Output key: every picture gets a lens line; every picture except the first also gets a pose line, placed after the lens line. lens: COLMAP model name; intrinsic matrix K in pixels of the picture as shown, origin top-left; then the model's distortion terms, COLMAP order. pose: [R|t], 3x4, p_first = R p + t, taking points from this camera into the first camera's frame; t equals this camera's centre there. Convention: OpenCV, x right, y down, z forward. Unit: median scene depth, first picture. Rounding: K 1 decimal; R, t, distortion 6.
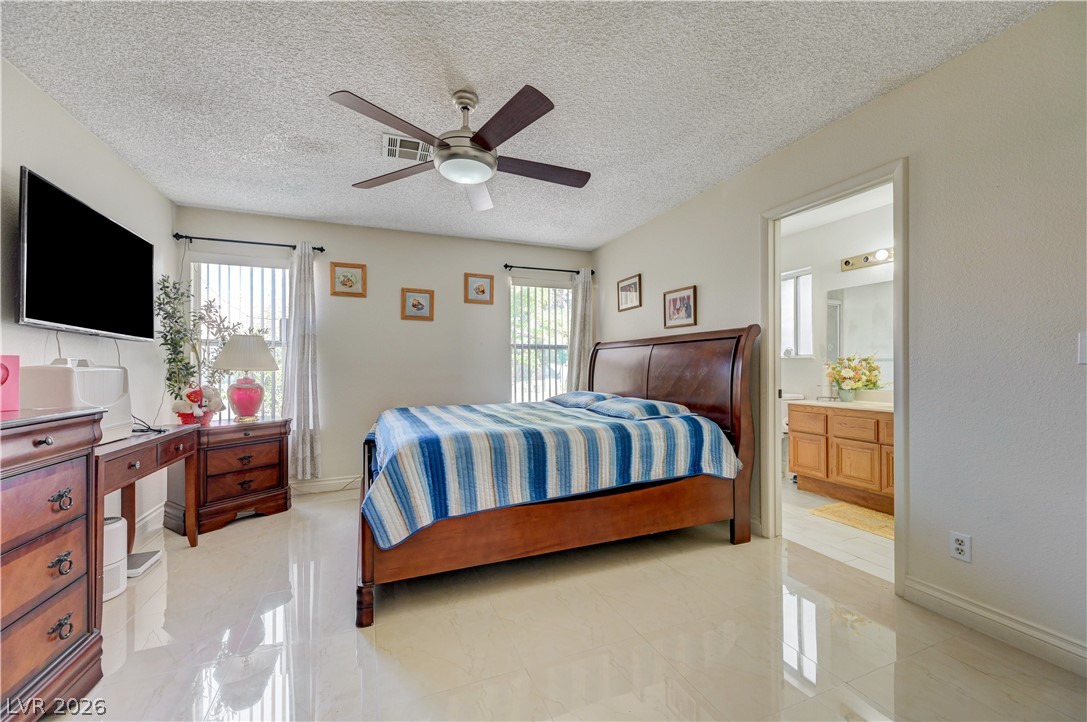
lens RADIAL K [[431.2, 0, 549.2], [0, 431.2, 364.7], [0, 0, 1]] dist [0.000228, 0.000281]
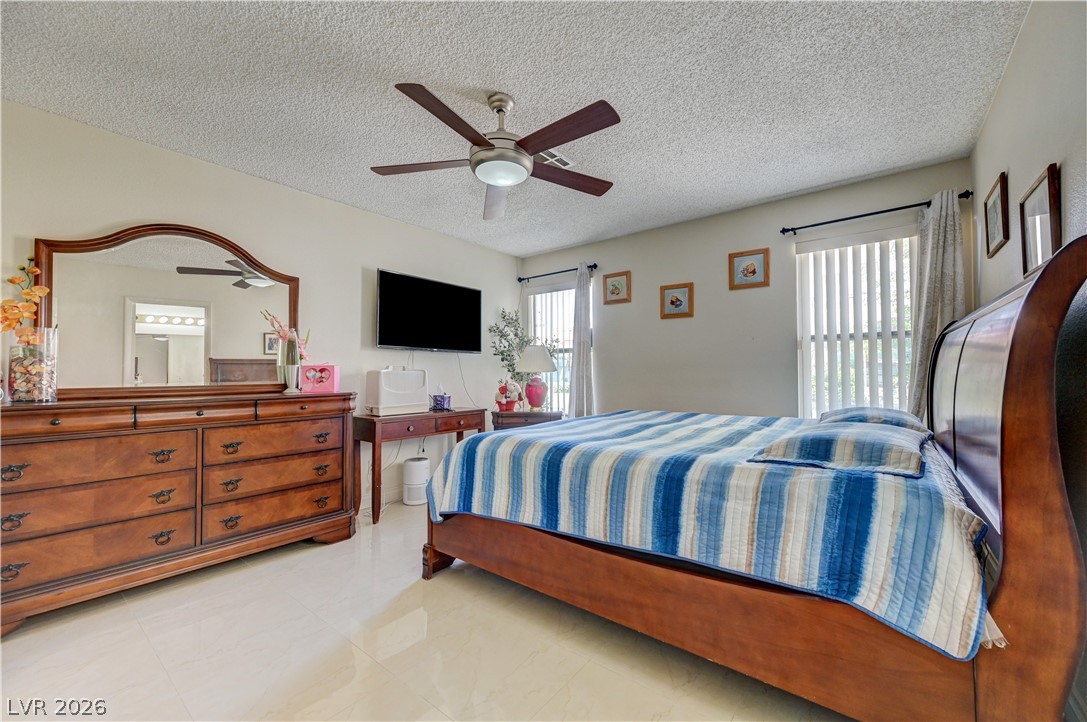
lens RADIAL K [[431.2, 0, 549.2], [0, 431.2, 364.7], [0, 0, 1]] dist [0.000228, 0.000281]
pose [[0.484473, -0.013176, -0.874707, 0.484605], [0.010879, 0.999900, -0.009036, 0.002736], [0.874738, -0.005138, 0.484568, 0.408442]]
